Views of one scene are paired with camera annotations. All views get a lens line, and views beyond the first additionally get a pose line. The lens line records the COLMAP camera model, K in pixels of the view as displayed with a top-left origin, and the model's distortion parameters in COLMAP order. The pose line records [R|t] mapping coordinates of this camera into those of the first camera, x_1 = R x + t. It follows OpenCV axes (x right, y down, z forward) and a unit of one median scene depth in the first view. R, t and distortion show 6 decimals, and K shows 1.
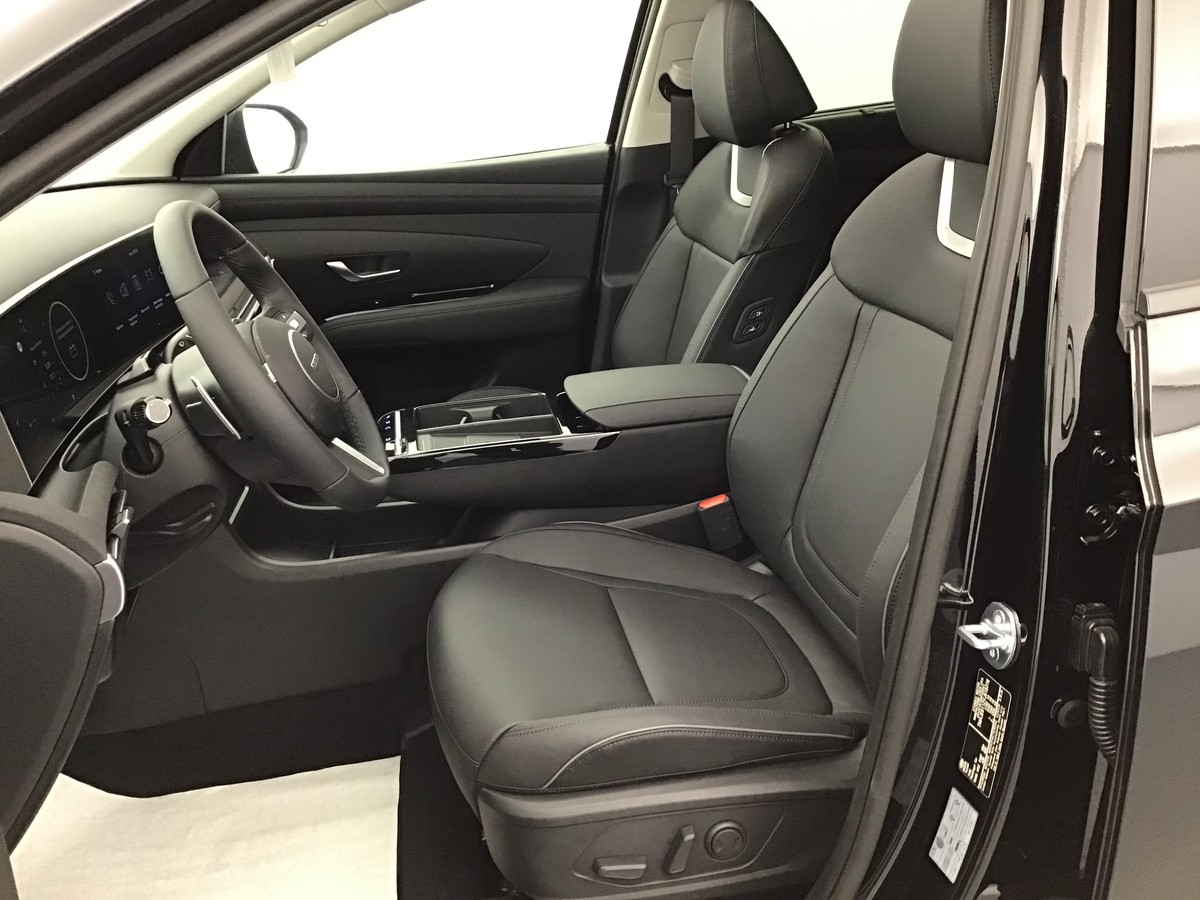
lens RADIAL K [[1076.3, 0, 596.4], [0, 1076.3, 452.4], [0, 0, 1]] dist [0.090598, -0.168542]
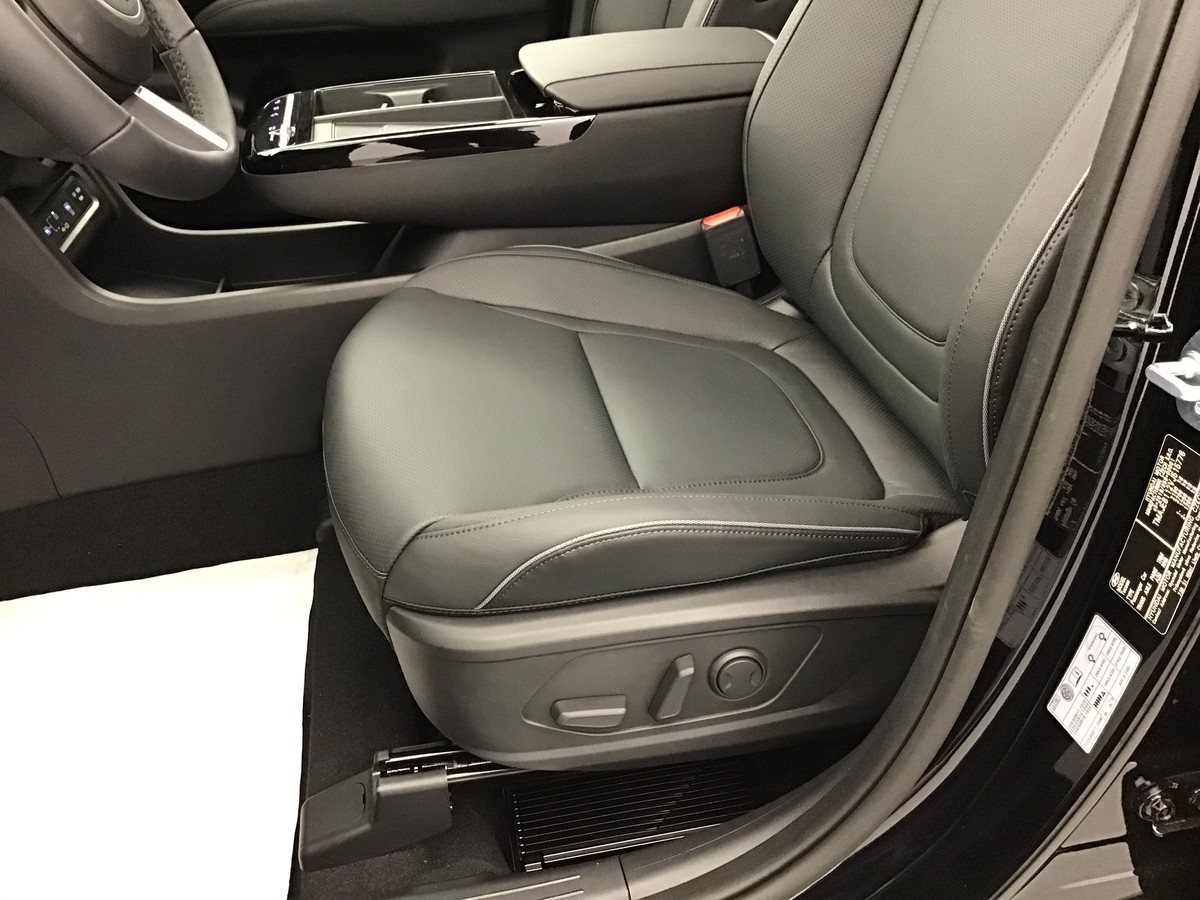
lens RADIAL K [[1076.3, 0, 596.4], [0, 1076.3, 452.4], [0, 0, 1]] dist [0.090598, -0.168542]
pose [[0.999967, -0.005925, 0.005577, 0.023430], [0.004635, 0.978096, 0.208103, 0.067338], [-0.006688, -0.208071, 0.978091, 0.337999]]
